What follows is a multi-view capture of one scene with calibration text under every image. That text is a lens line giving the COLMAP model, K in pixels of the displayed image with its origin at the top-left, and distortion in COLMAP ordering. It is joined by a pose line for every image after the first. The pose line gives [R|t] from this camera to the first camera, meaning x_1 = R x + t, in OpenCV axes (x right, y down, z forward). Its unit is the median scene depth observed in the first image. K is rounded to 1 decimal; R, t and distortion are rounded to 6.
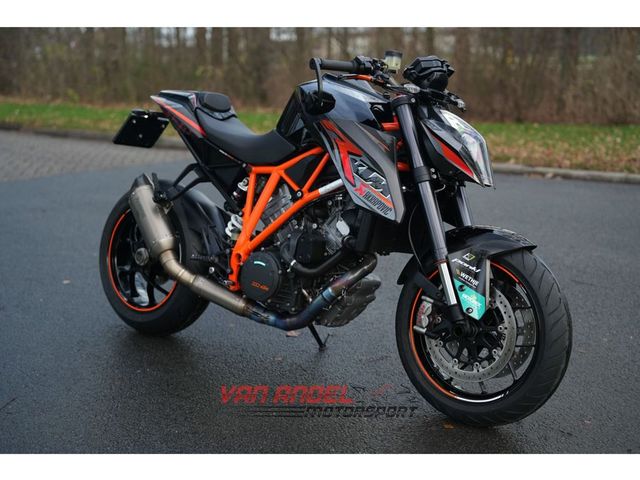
lens RADIAL K [[911.9, 0, 320.0], [0, 911.9, 240.0], [0, 0, 1]] dist [-0.082287, 1.097059]
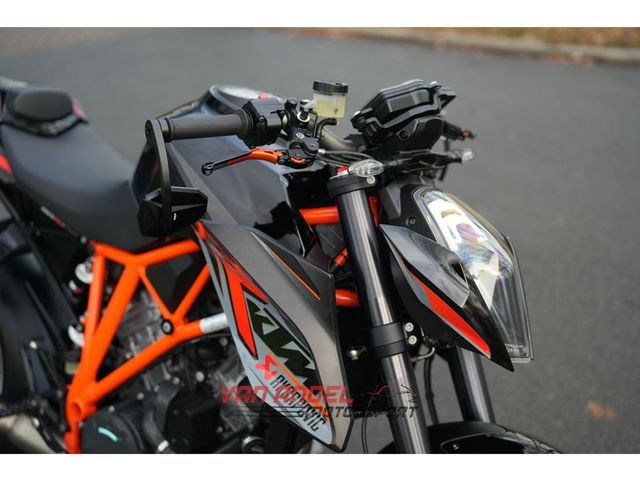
lens RADIAL K [[911.9, 0, 320.0], [0, 911.9, 240.0], [0, 0, 1]] dist [-0.082287, 1.097059]
pose [[0.999820, -0.018667, -0.003500, 0.077267], [0.018990, 0.979275, 0.201644, -0.226212], [-0.000336, -0.201674, 0.979453, 0.519856]]
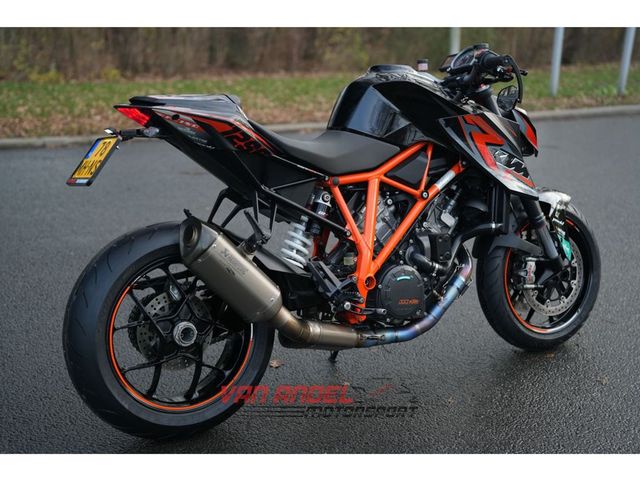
lens RADIAL K [[911.9, 0, 320.0], [0, 911.9, 240.0], [0, 0, 1]] dist [-0.082287, 1.097059]
pose [[0.305518, -0.207810, 0.929233, -1.045299], [0.165267, 0.972655, 0.163183, -0.194568], [-0.937734, 0.103716, 0.331508, 0.858186]]
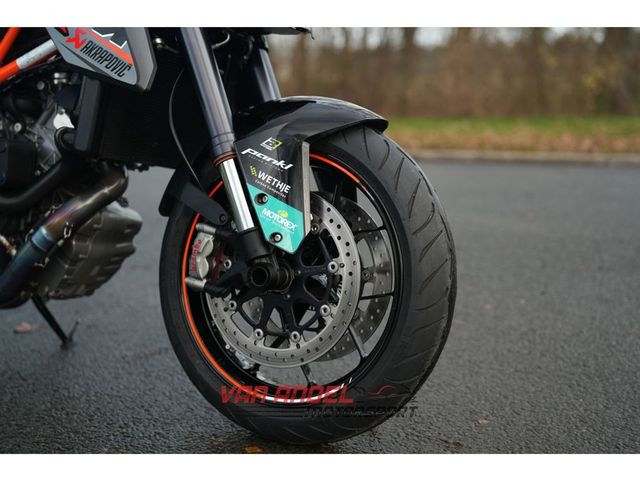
lens RADIAL K [[911.9, 0, 320.0], [0, 911.9, 240.0], [0, 0, 1]] dist [-0.082287, 1.097059]
pose [[0.985943, -0.043729, 0.161256, 0.095784], [0.049442, 0.998277, -0.031585, 0.093313], [-0.159597, 0.039114, 0.986407, 0.425461]]
